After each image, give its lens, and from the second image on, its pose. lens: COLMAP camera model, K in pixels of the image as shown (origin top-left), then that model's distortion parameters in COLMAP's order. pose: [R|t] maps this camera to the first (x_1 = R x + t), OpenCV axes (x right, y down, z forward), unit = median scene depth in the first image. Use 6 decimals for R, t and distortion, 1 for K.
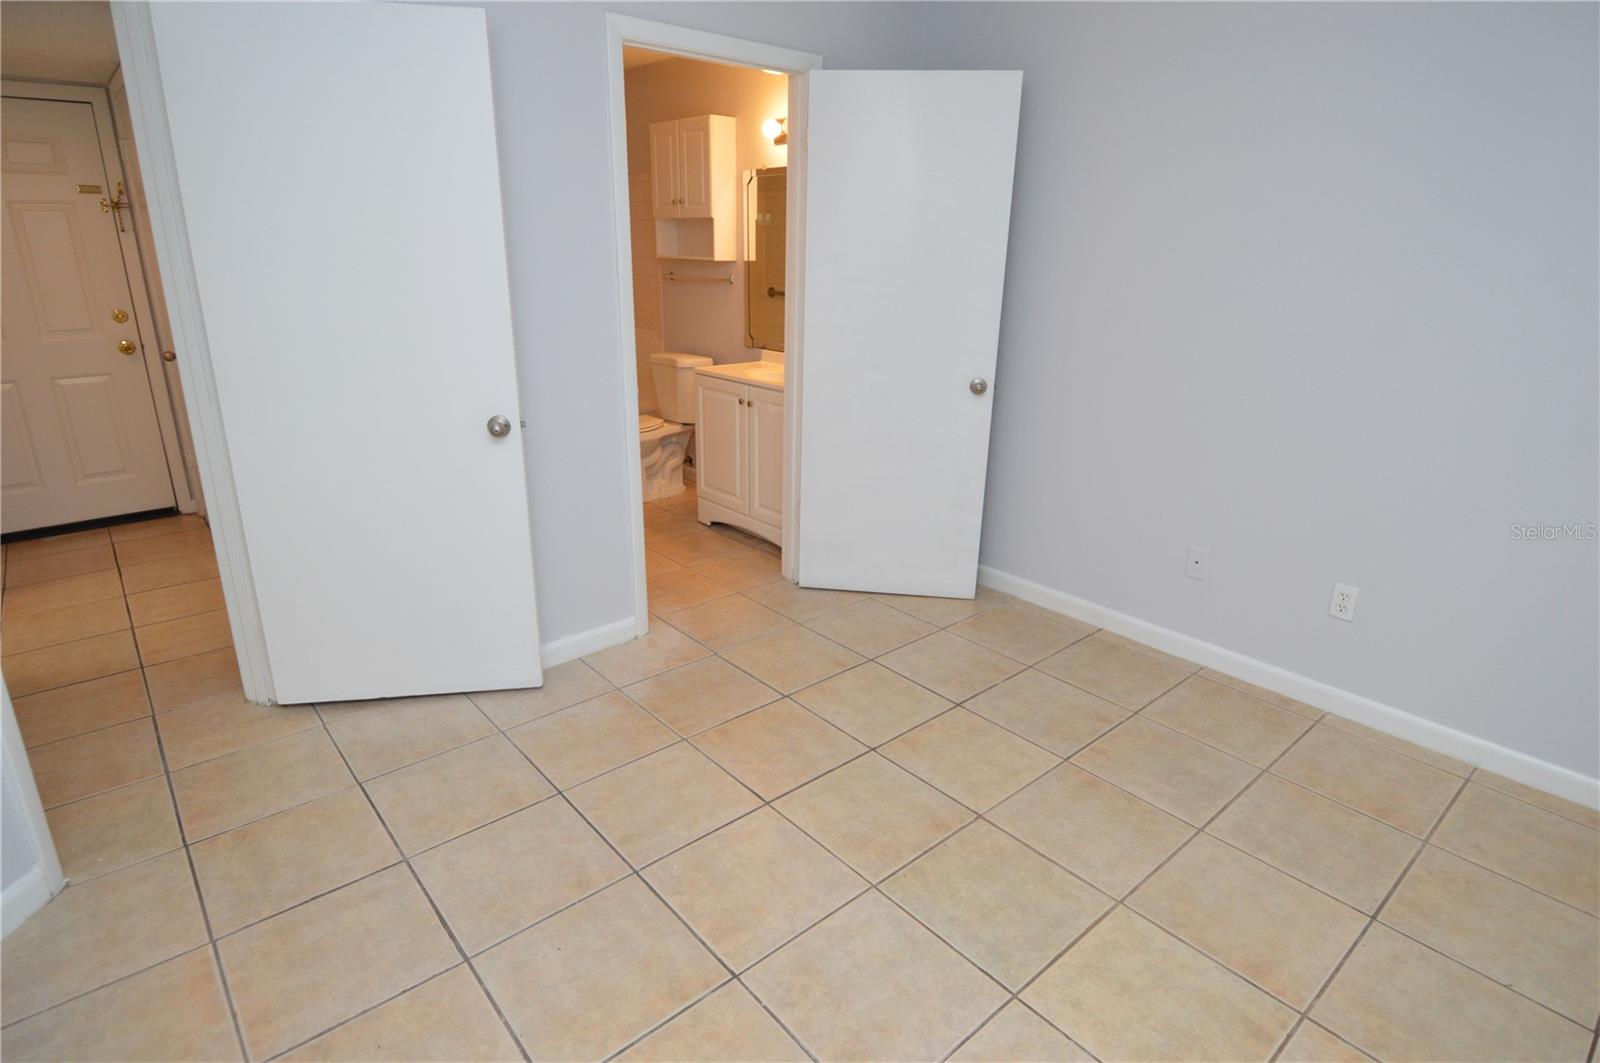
lens RADIAL K [[850.6, 0, 810.1], [0, 850.6, 523.5], [0, 0, 1]] dist [0.021743, -0.031466]
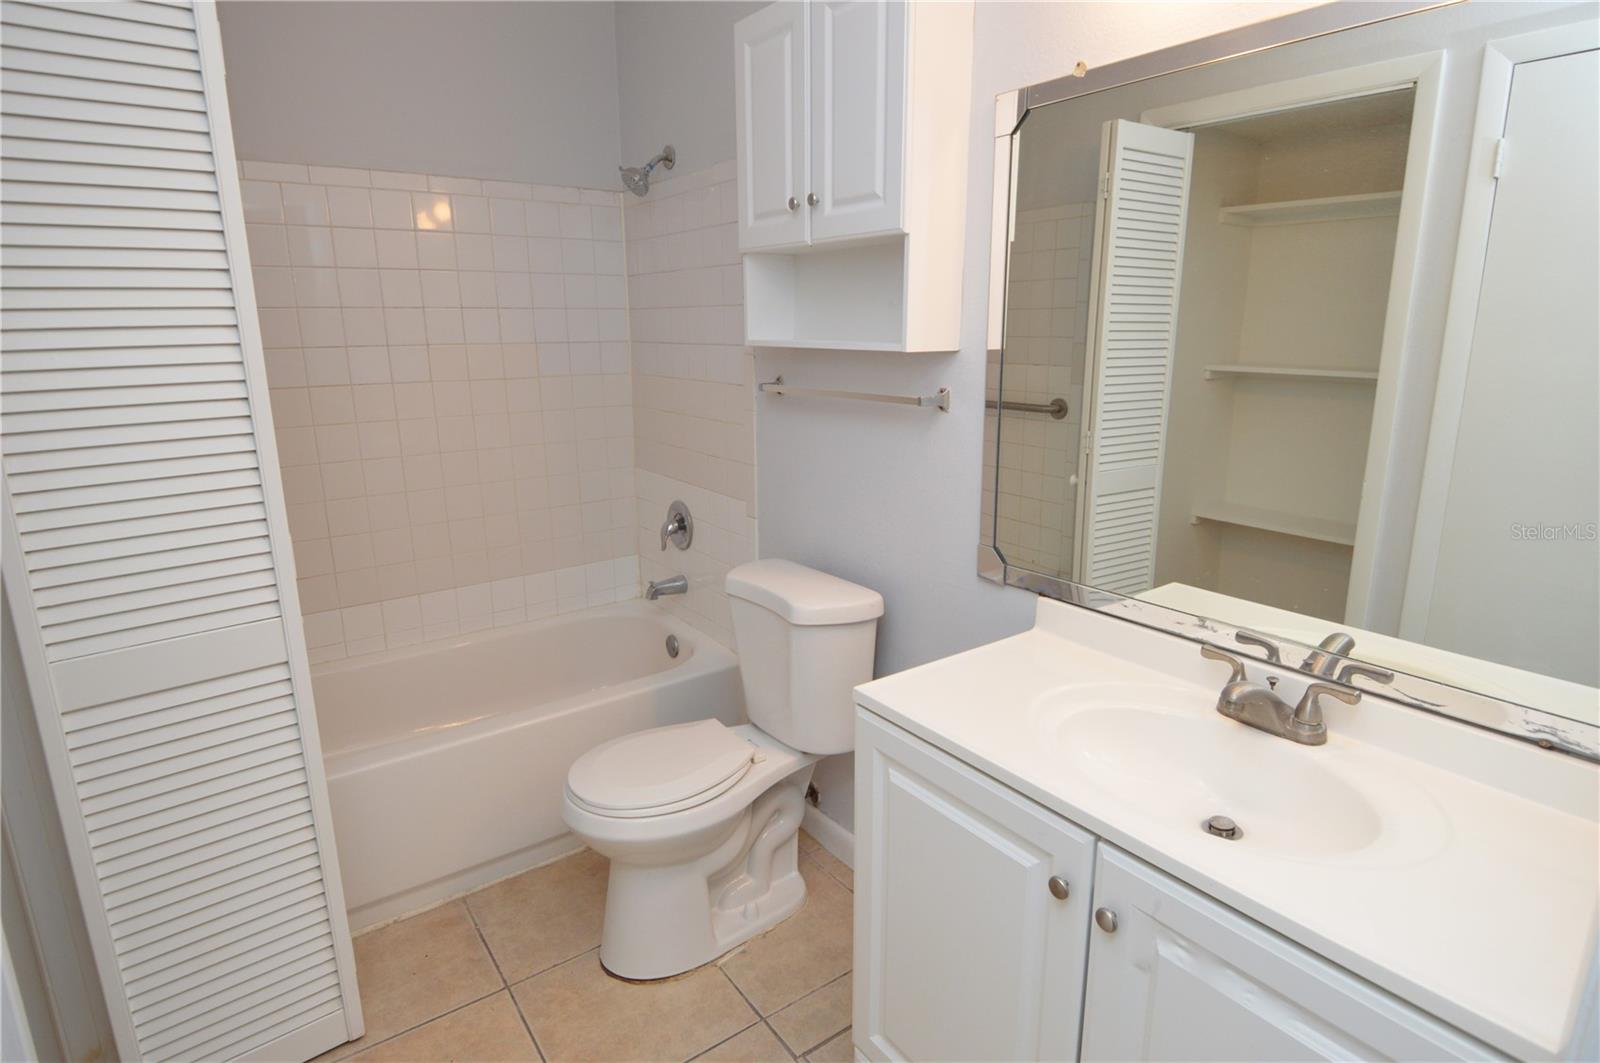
lens RADIAL K [[865.8, 0, 806.6], [0, 865.8, 519.0], [0, 0, 1]] dist [0.024999, -0.033210]
pose [[0.994966, 0.000359, -0.100208, -0.159379], [-0.009098, 0.996187, -0.086764, -0.282108], [0.099795, 0.087239, 0.991176, 0.873125]]
